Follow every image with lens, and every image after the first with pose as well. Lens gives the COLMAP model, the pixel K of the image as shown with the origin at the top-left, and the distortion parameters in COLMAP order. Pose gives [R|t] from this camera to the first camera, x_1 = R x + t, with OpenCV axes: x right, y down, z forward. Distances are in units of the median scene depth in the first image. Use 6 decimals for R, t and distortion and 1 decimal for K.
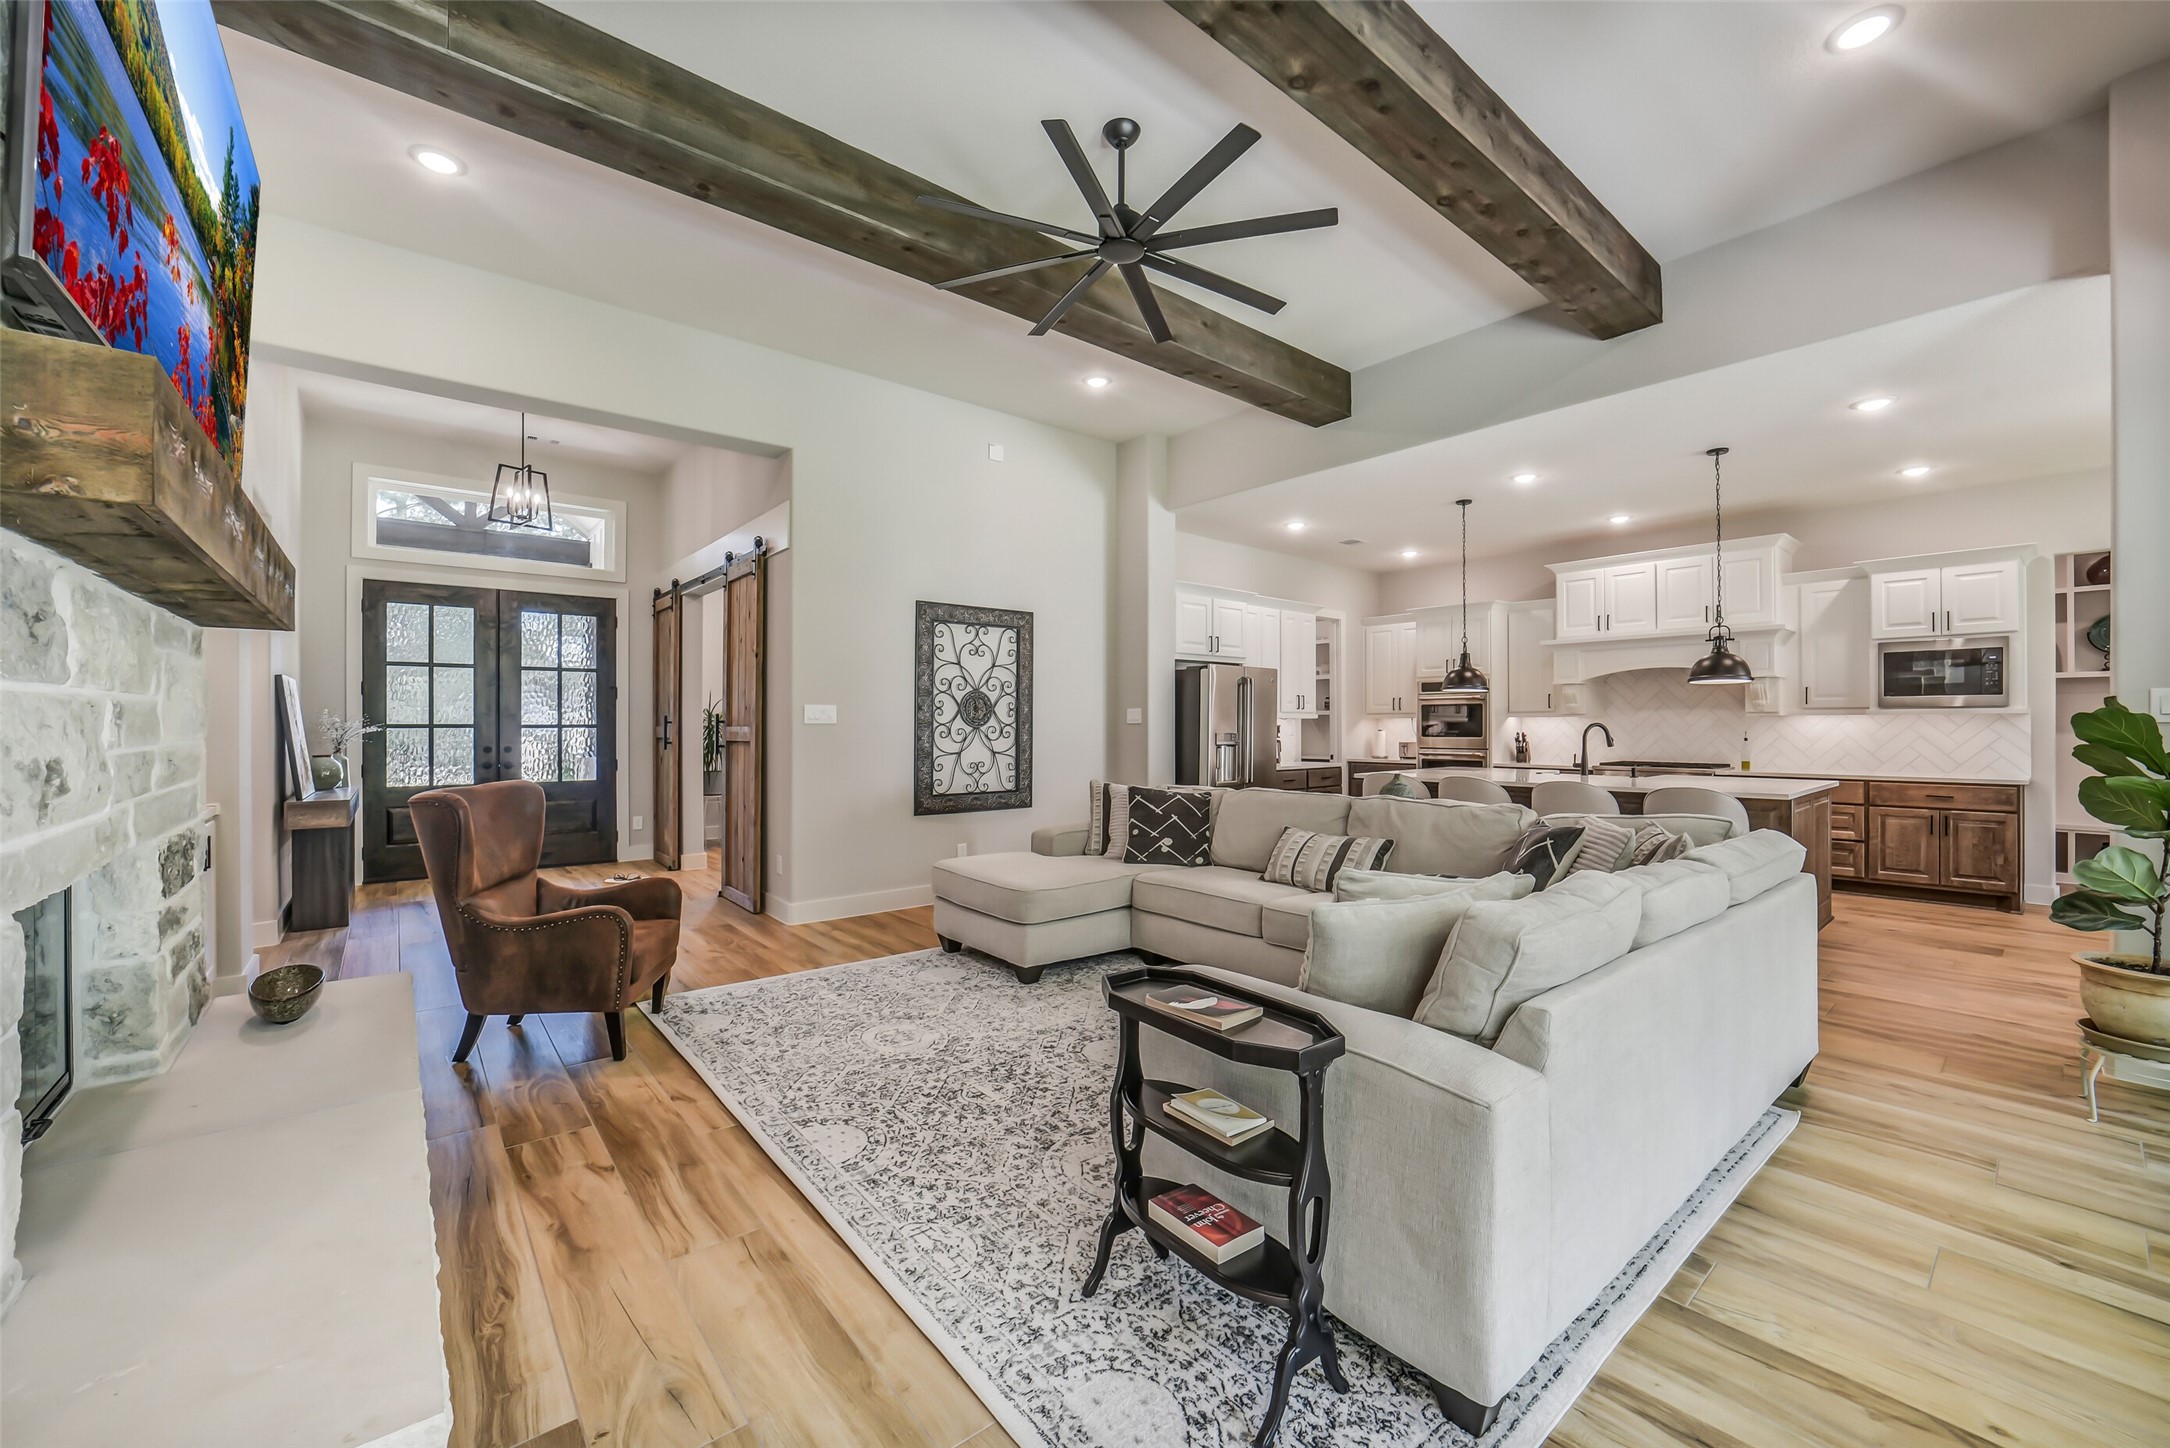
lens RADIAL K [[853.2, 0, 1092.0], [0, 853.2, 721.0], [0, 0, 1]] dist [-0.036141, 0.007303]
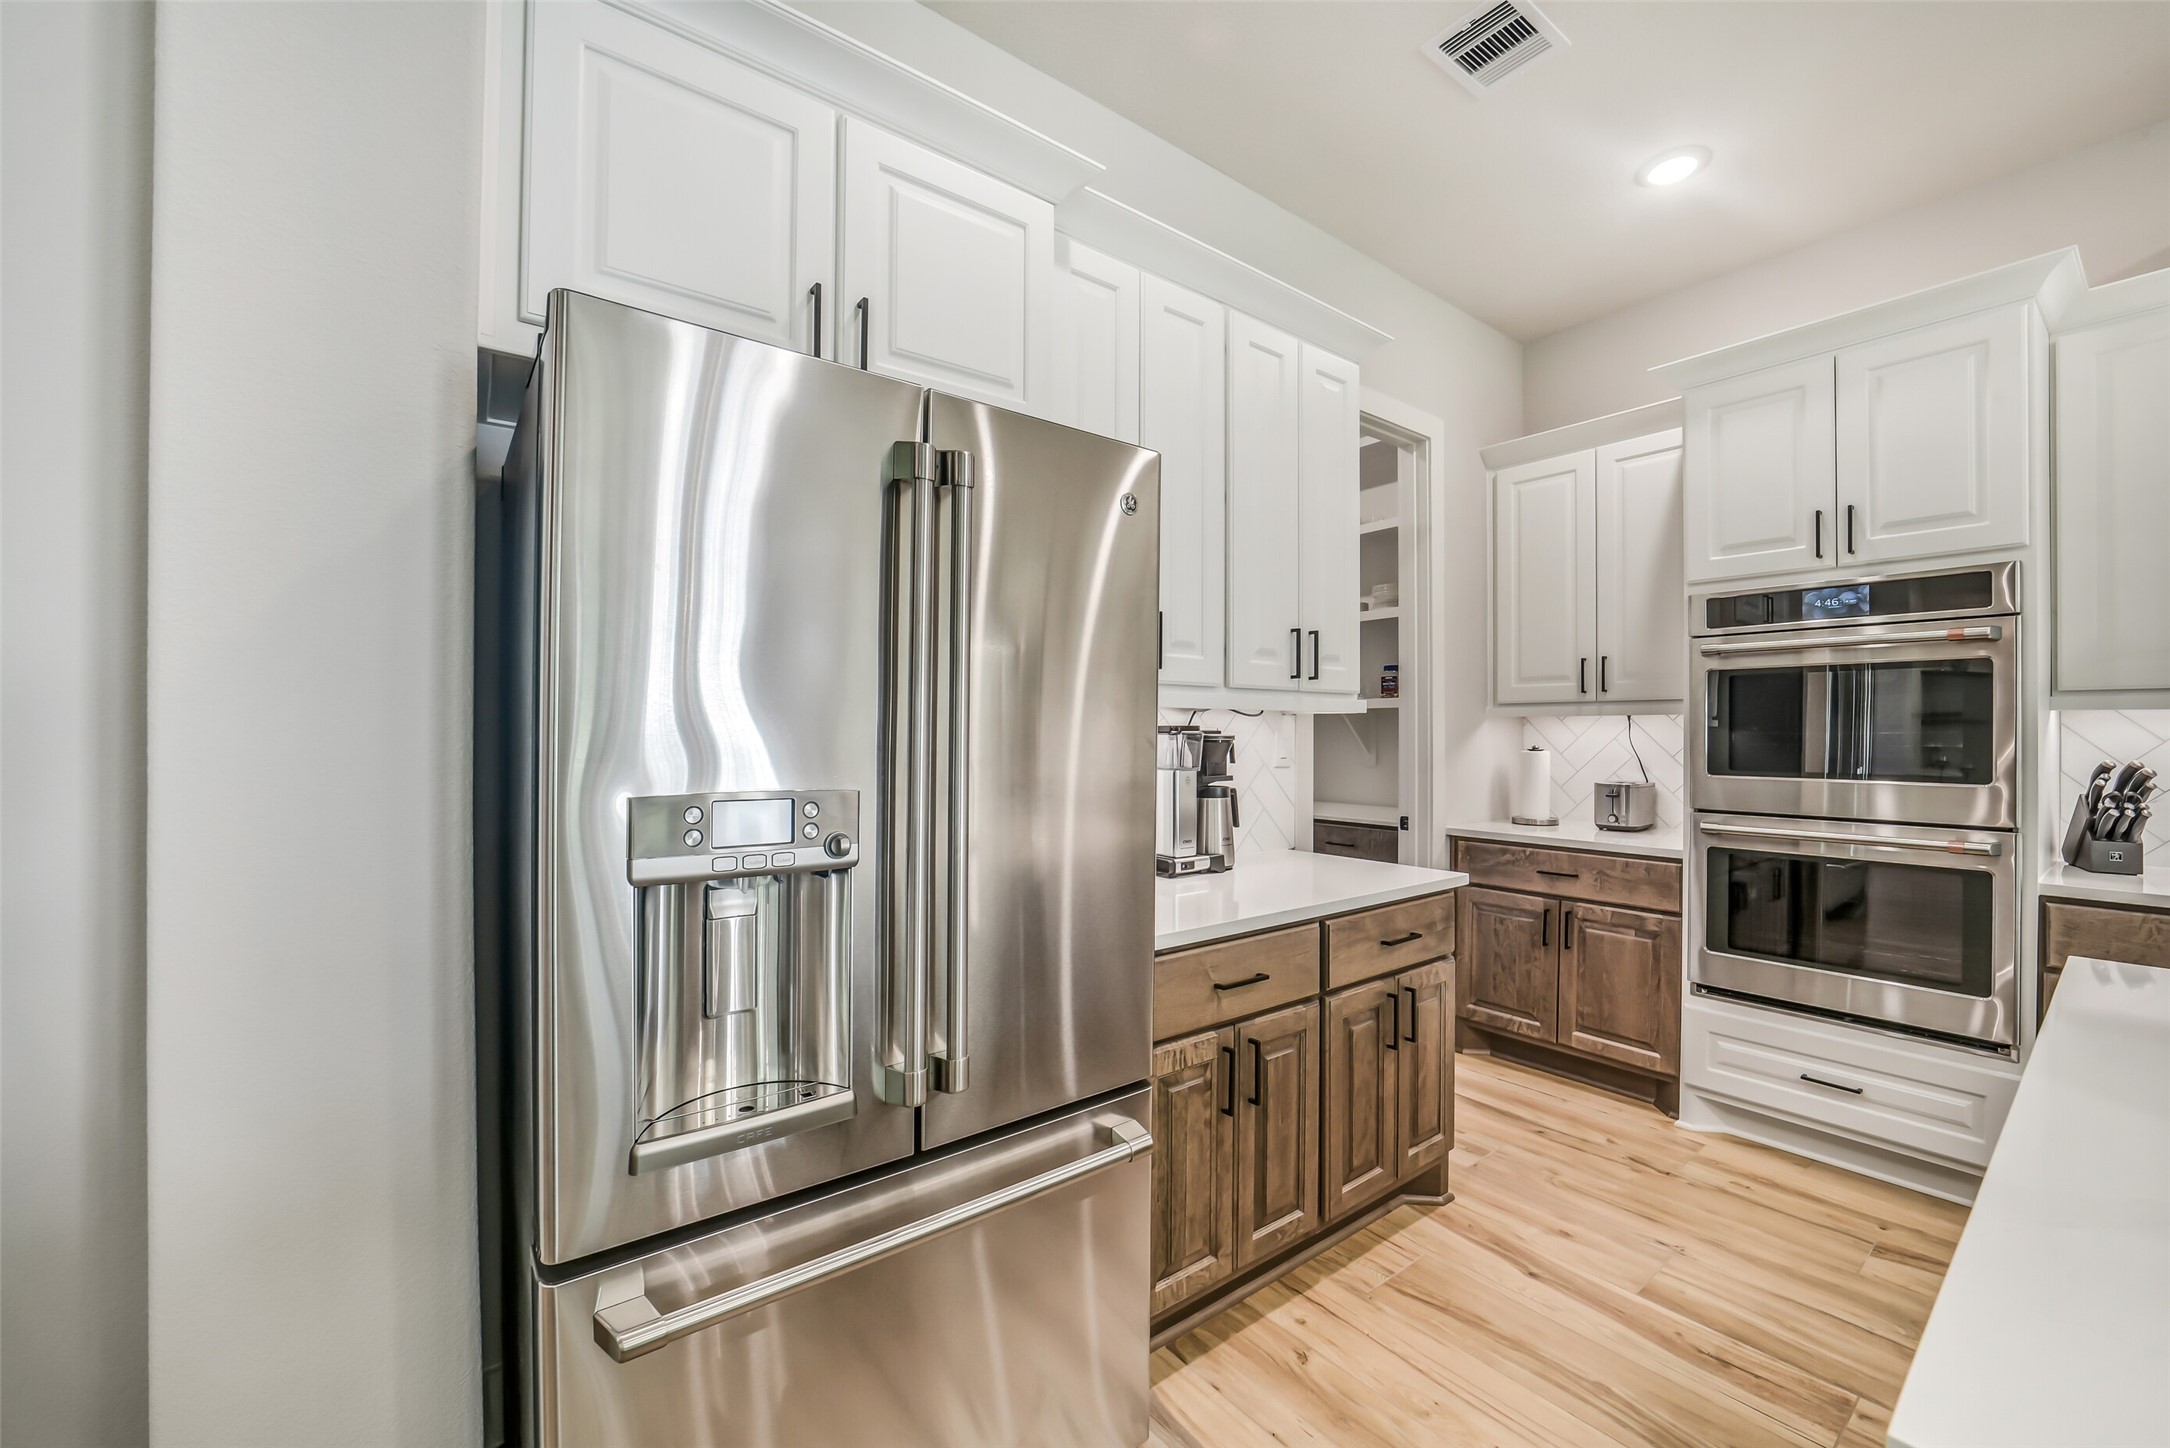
lens RADIAL K [[853.2, 0, 1114.2], [0, 853.2, 724.0], [0, 0, 1]] dist [-0.036141, 0.007303]
pose [[0.999437, 0.002914, -0.033421, 0.267894], [-0.002930, 0.999996, -0.000443, 0.001536], [0.033420, 0.000540, 0.999441, 0.999210]]
